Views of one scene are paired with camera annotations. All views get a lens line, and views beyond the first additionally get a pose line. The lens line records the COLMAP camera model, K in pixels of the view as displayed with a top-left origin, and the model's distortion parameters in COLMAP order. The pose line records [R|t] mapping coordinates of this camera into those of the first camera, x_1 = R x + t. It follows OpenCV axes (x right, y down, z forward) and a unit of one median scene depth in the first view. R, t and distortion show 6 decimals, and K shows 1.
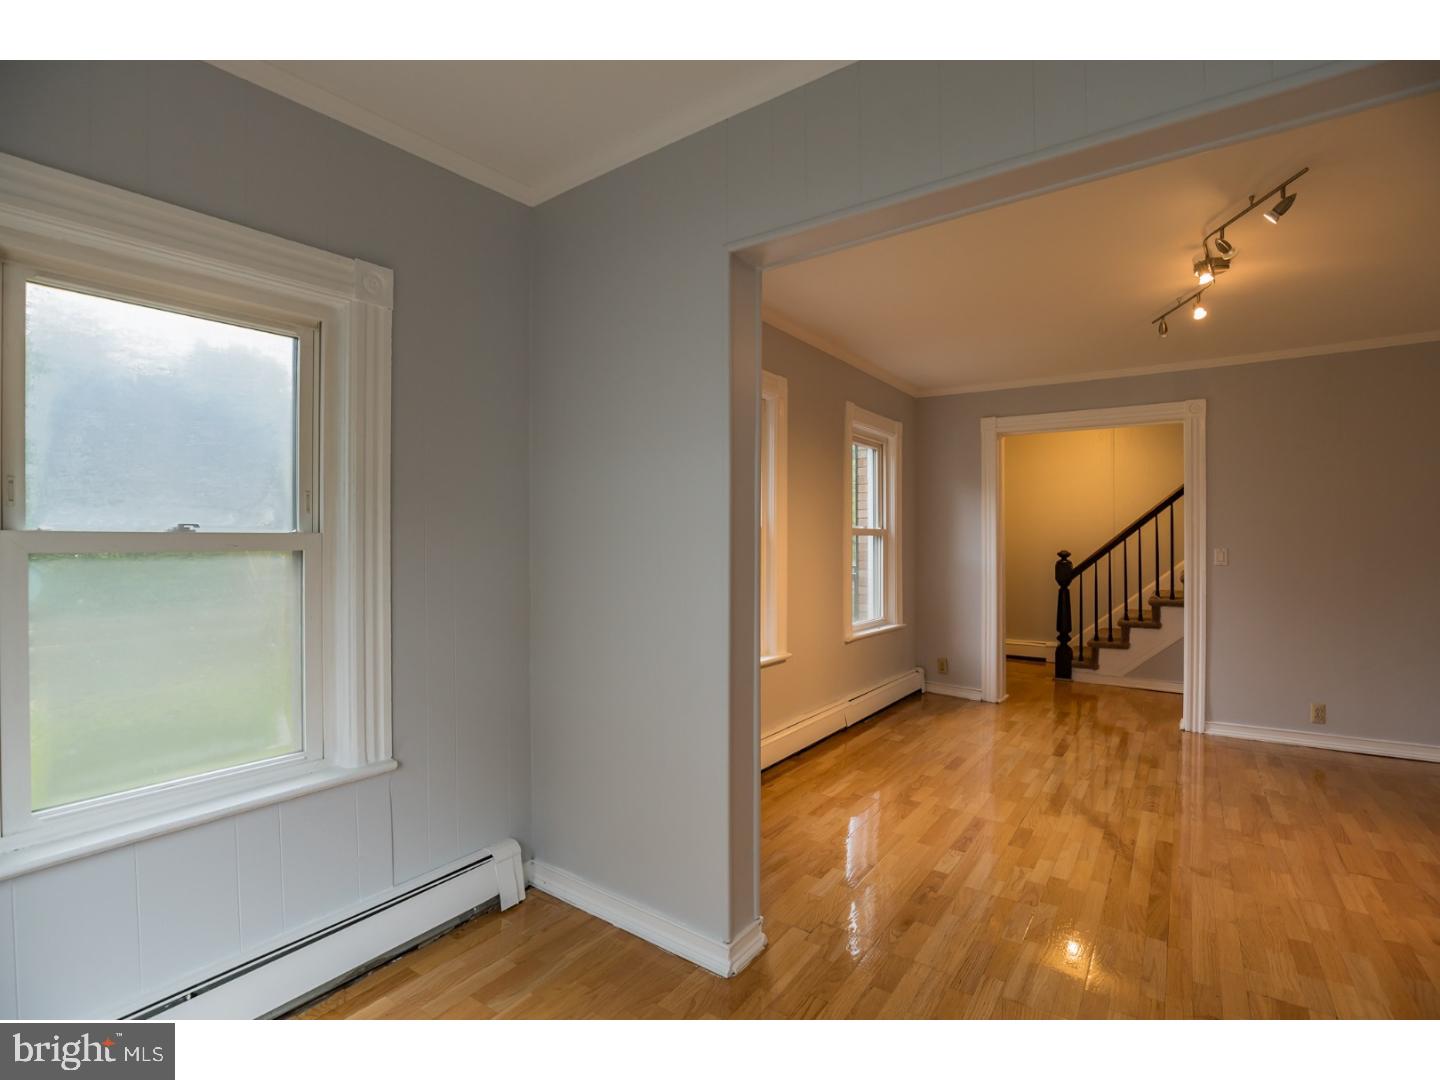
lens RADIAL K [[679.8, 0, 720.0], [0, 679.8, 540.0], [0, 0, 1]] dist [-0.056266, 0.014512]
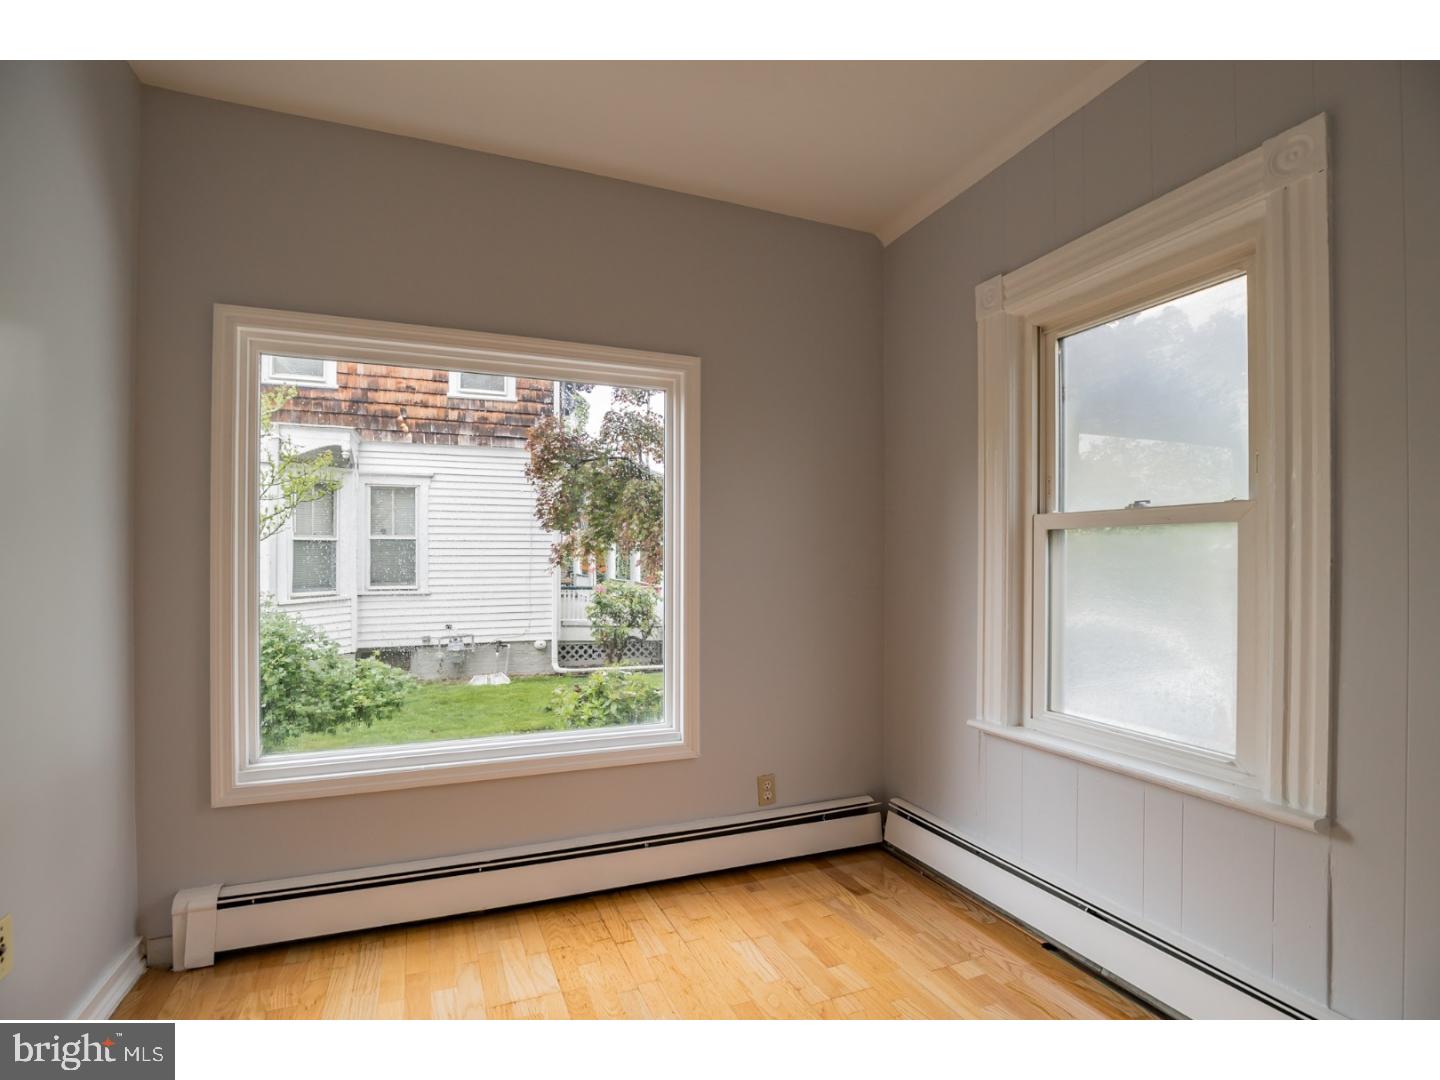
lens RADIAL K [[678.6, 0, 716.2], [0, 678.6, 558.0], [0, 0, 1]] dist [-0.023271, 0.000016]
pose [[-0.529988, 0.000328, -0.848005, 0.354596], [-0.005114, 0.999981, 0.003584, 0.049242], [0.847990, 0.006236, -0.529976, 0.691936]]
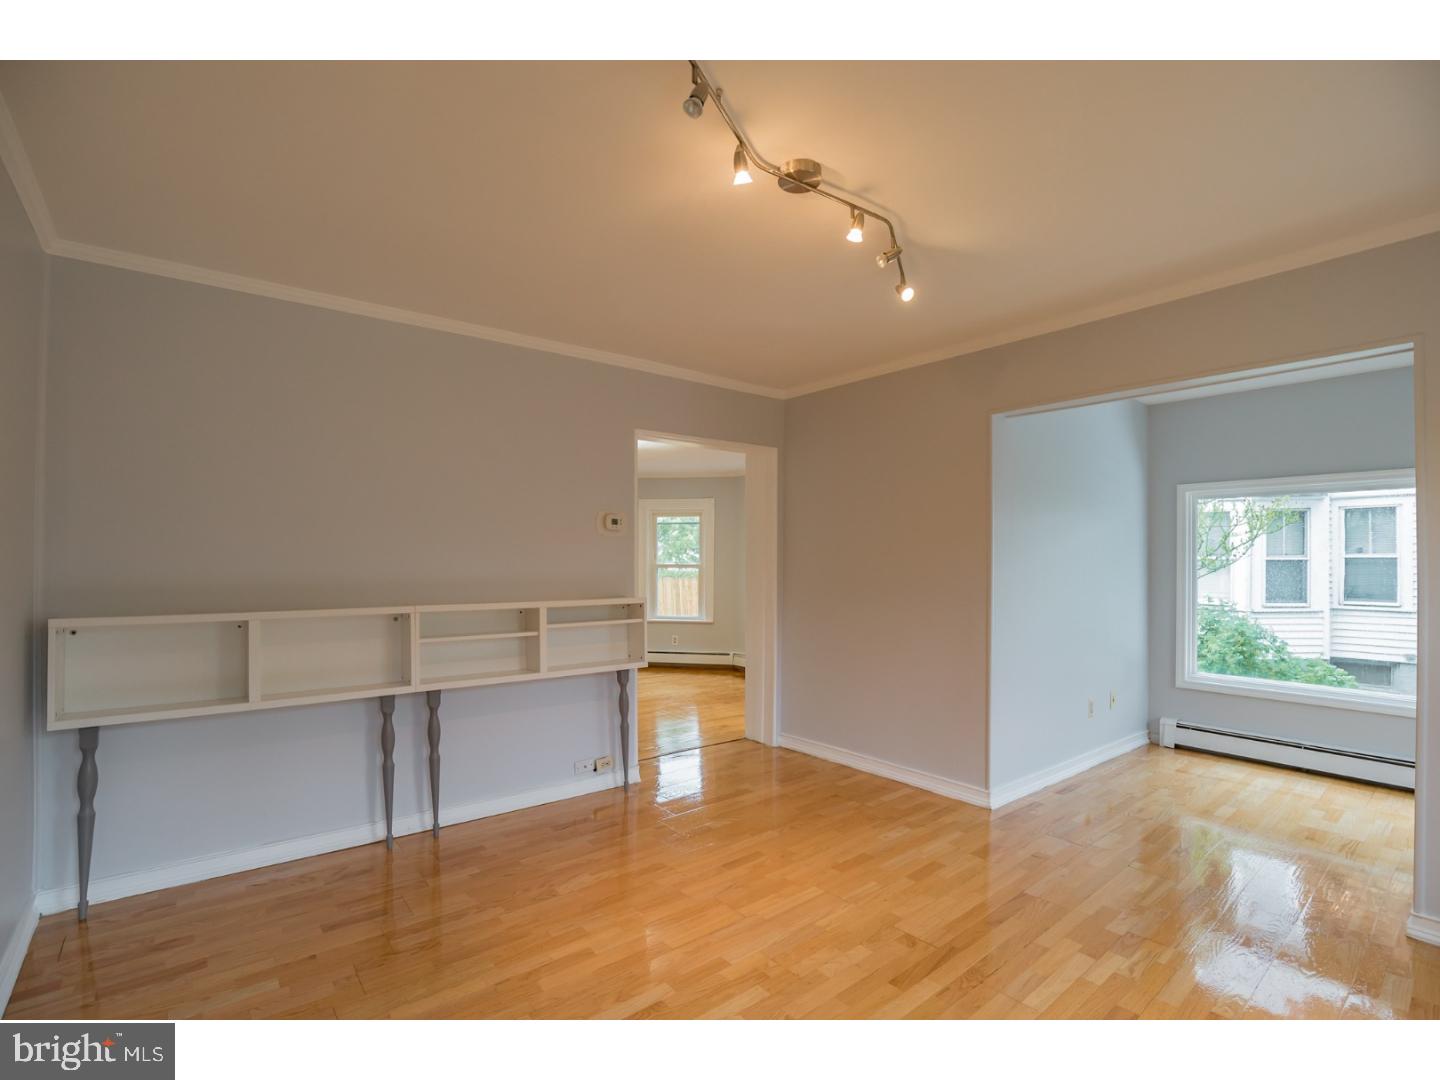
lens RADIAL K [[678.6, 0, 716.2], [0, 678.6, 558.0], [0, 0, 1]] dist [-0.023271, 0.000016]
pose [[-0.961605, -0.004122, 0.274405, 0.766453], [-0.003901, 0.999991, 0.001352, -0.025852], [-0.274408, 0.000229, -0.961613, 2.053054]]
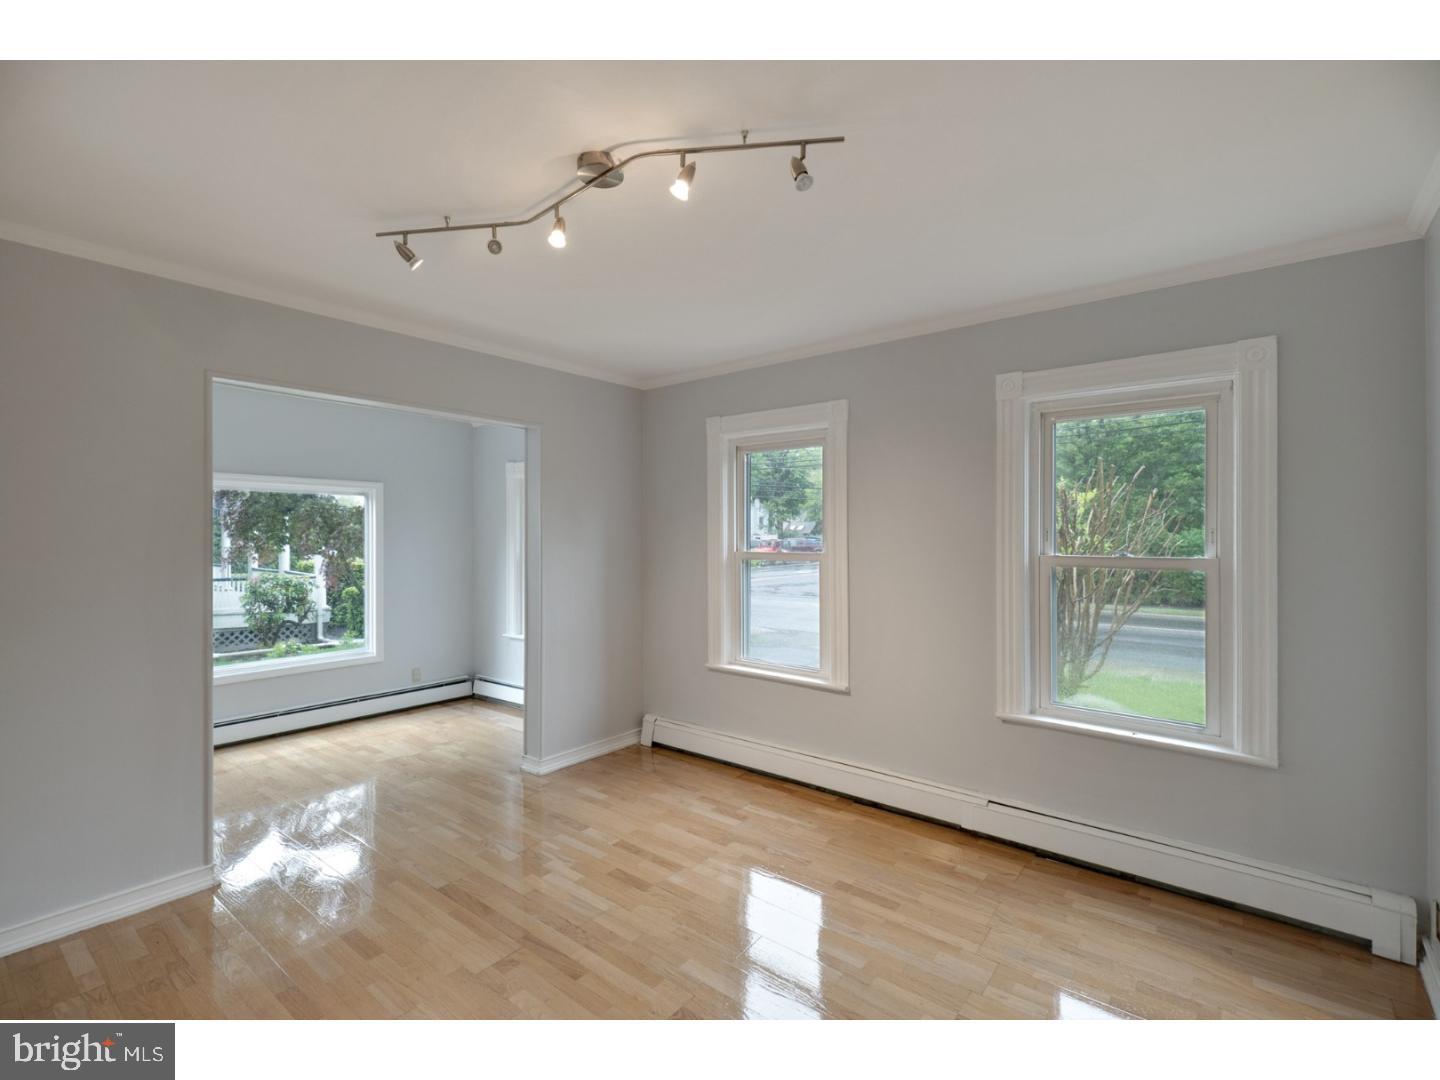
lens RADIAL K [[664.8, 0, 720.0], [0, 664.8, 540.0], [0, 0, 1]] dist [-0.003155, -0.000104]
pose [[-0.058407, 0.009413, -0.998248, 1.674528], [-0.003350, 0.999948, 0.009625, -0.082197], [0.998287, 0.003906, -0.058373, 1.396117]]
